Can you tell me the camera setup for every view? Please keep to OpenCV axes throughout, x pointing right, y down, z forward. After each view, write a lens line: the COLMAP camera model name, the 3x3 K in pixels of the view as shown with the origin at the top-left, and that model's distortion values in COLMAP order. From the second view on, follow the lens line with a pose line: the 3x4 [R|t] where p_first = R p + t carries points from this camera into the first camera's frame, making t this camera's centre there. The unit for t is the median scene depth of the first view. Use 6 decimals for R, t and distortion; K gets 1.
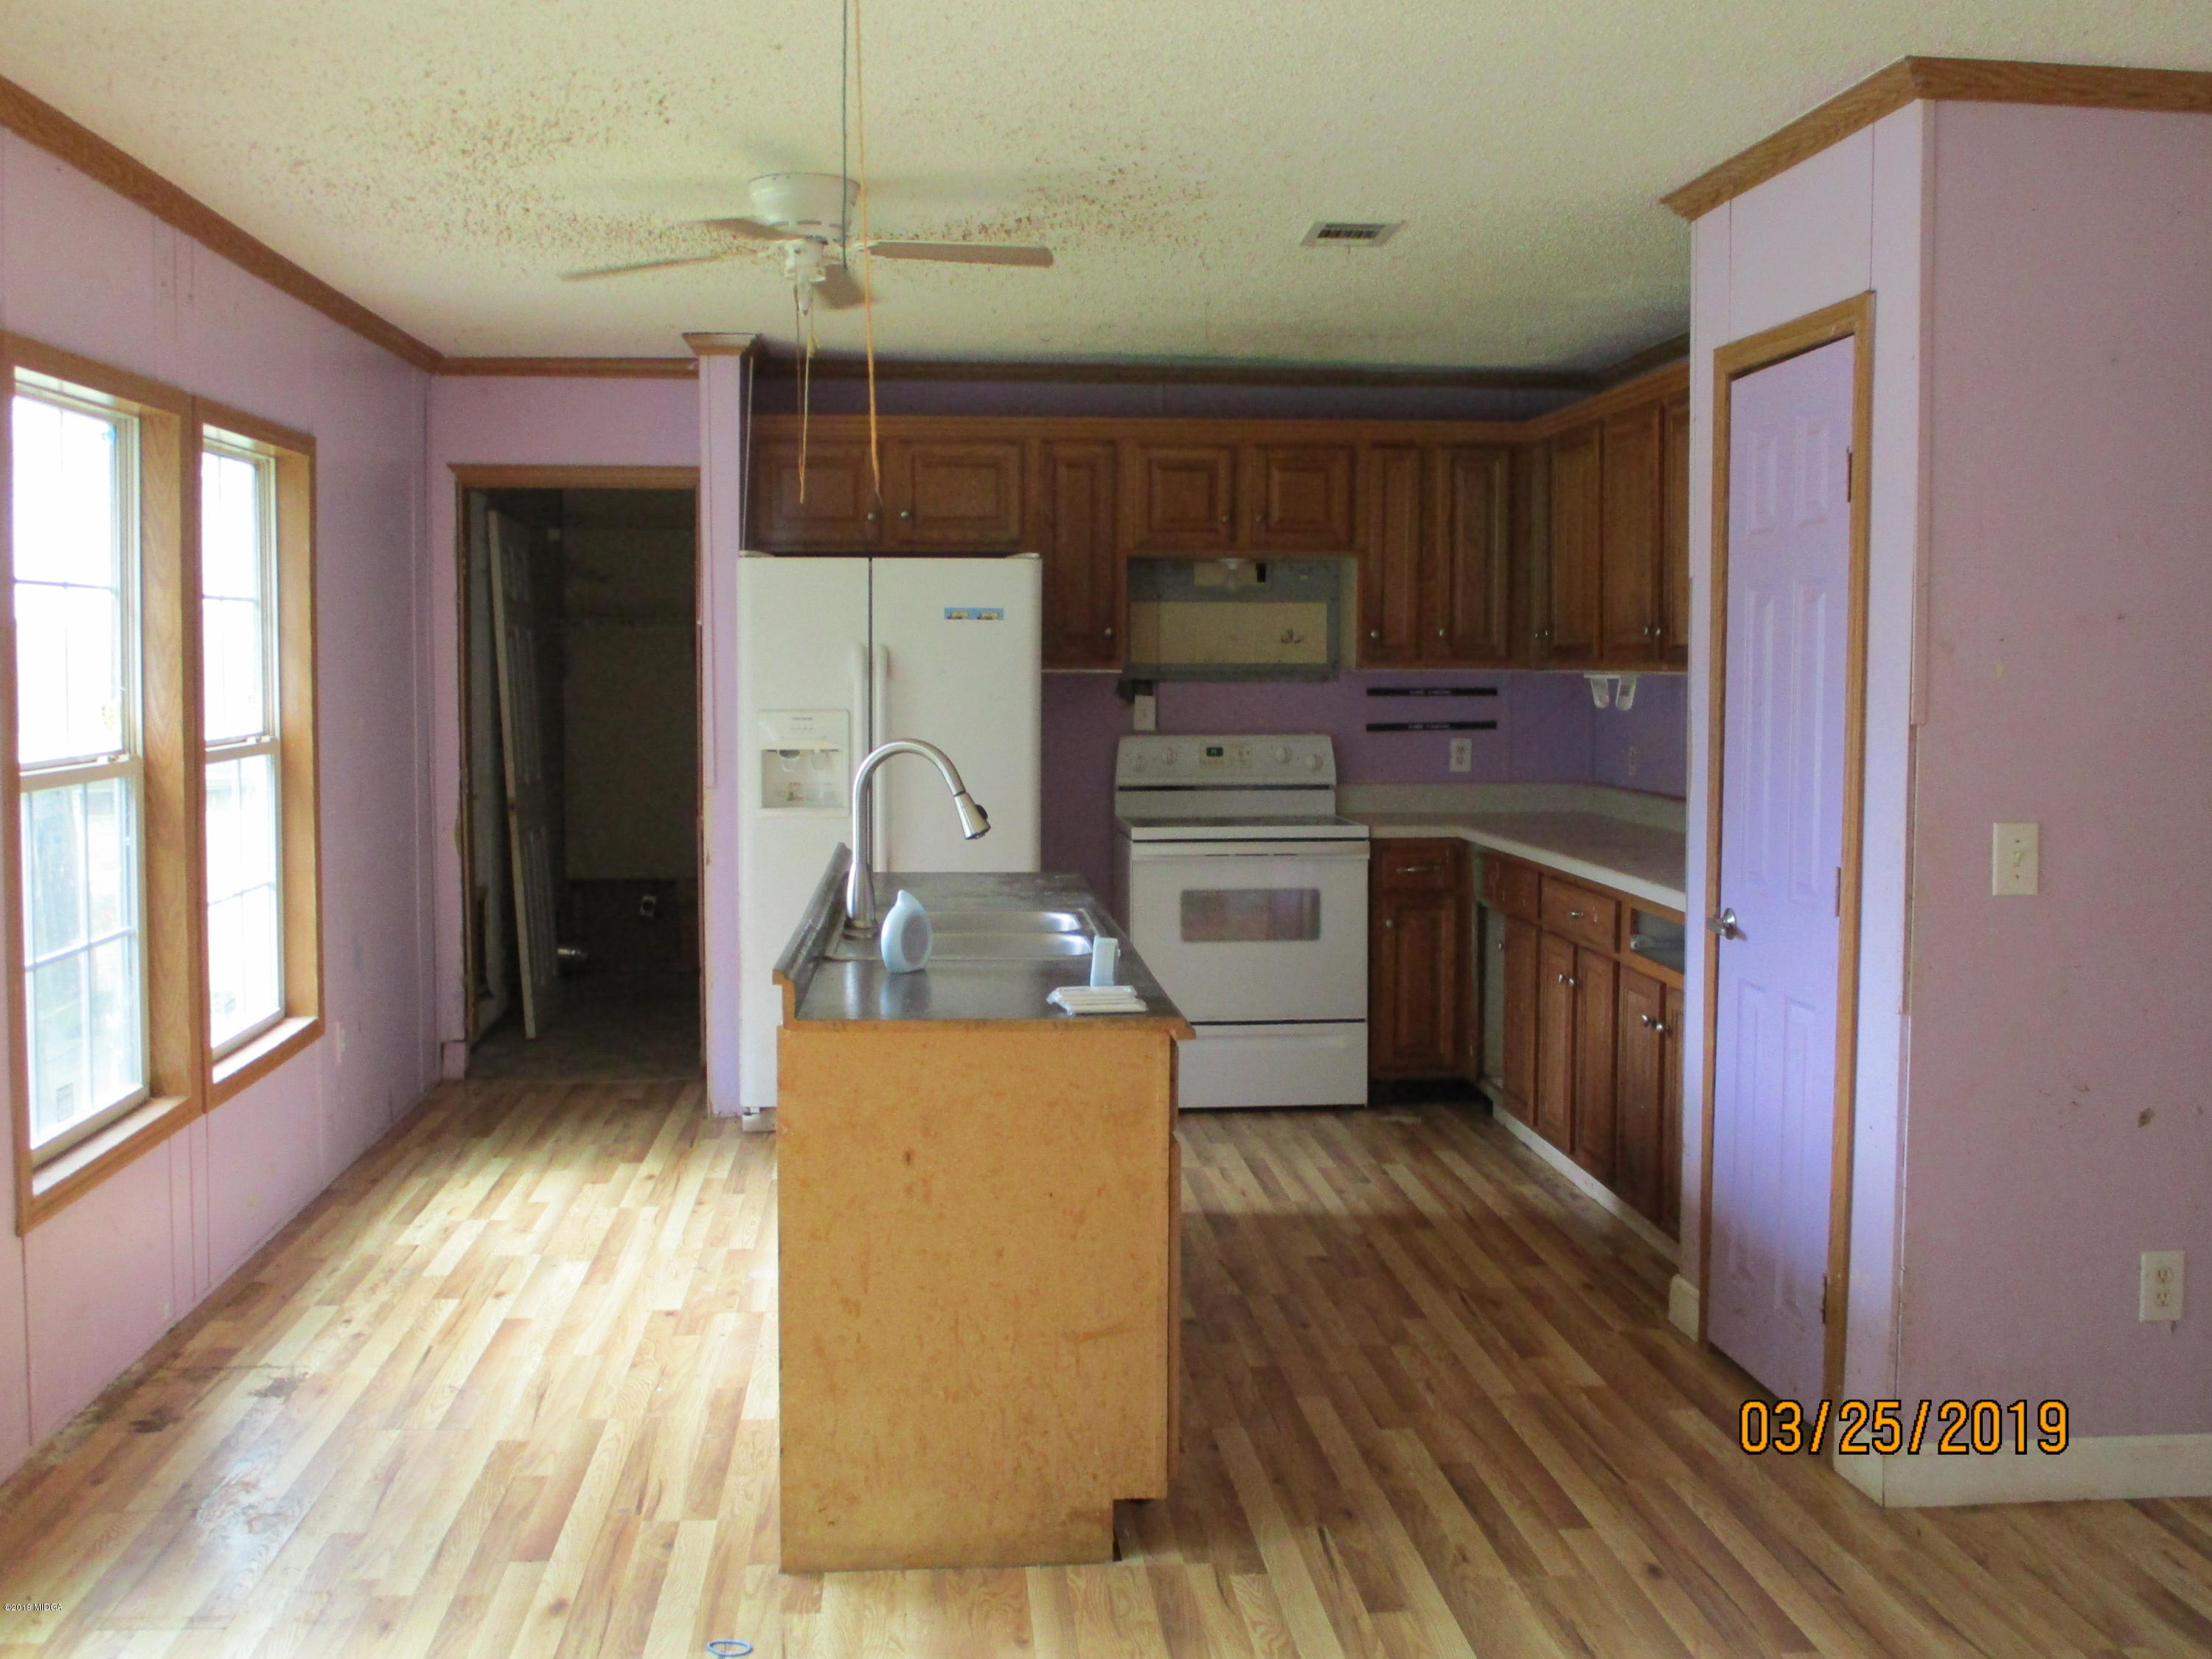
lens RADIAL K [[2228.0, 0, 1191.4], [0, 2228.0, 777.4], [0, 0, 1]] dist [-0.155669, 0.015898]
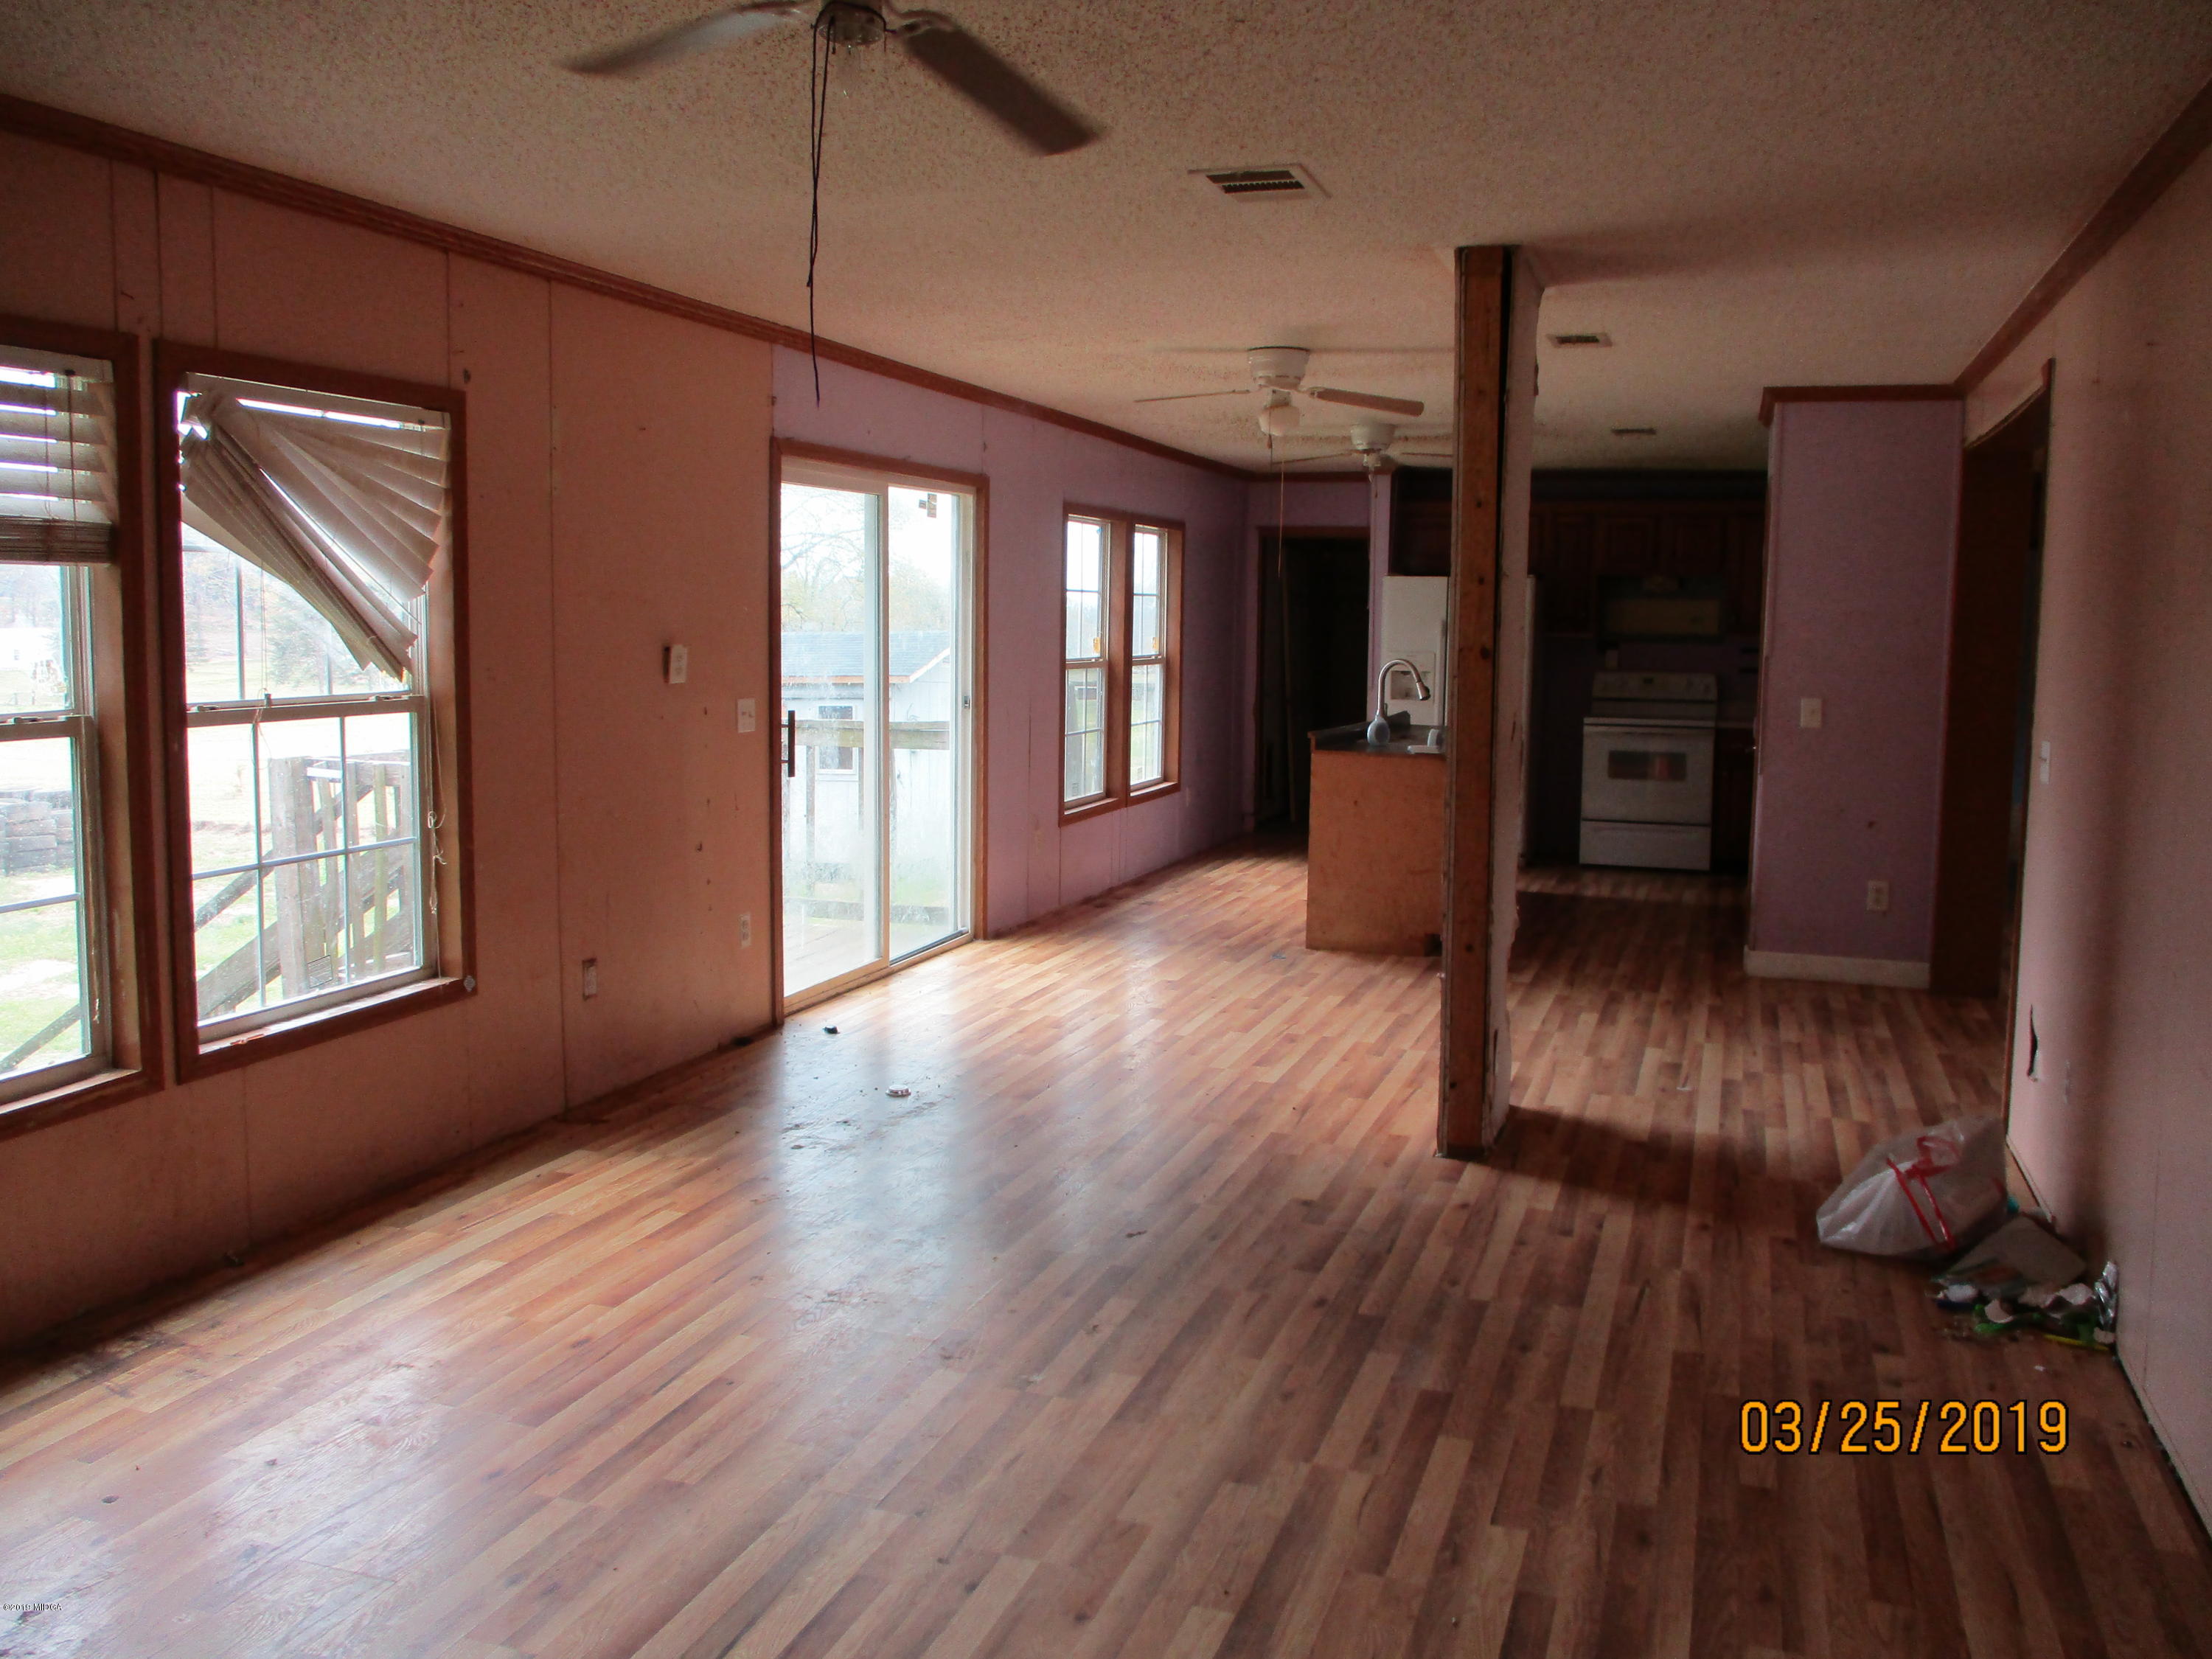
lens RADIAL K [[1839.1, 0, 1106.9], [0, 1839.1, 786.1], [0, 0, 1]] dist [-0.005441, -0.049804]
pose [[0.907726, 0.051646, -0.416373, 0.279285], [-0.038331, 0.998453, 0.040280, 0.035938], [0.417809, -0.020603, 0.908301, -0.650649]]
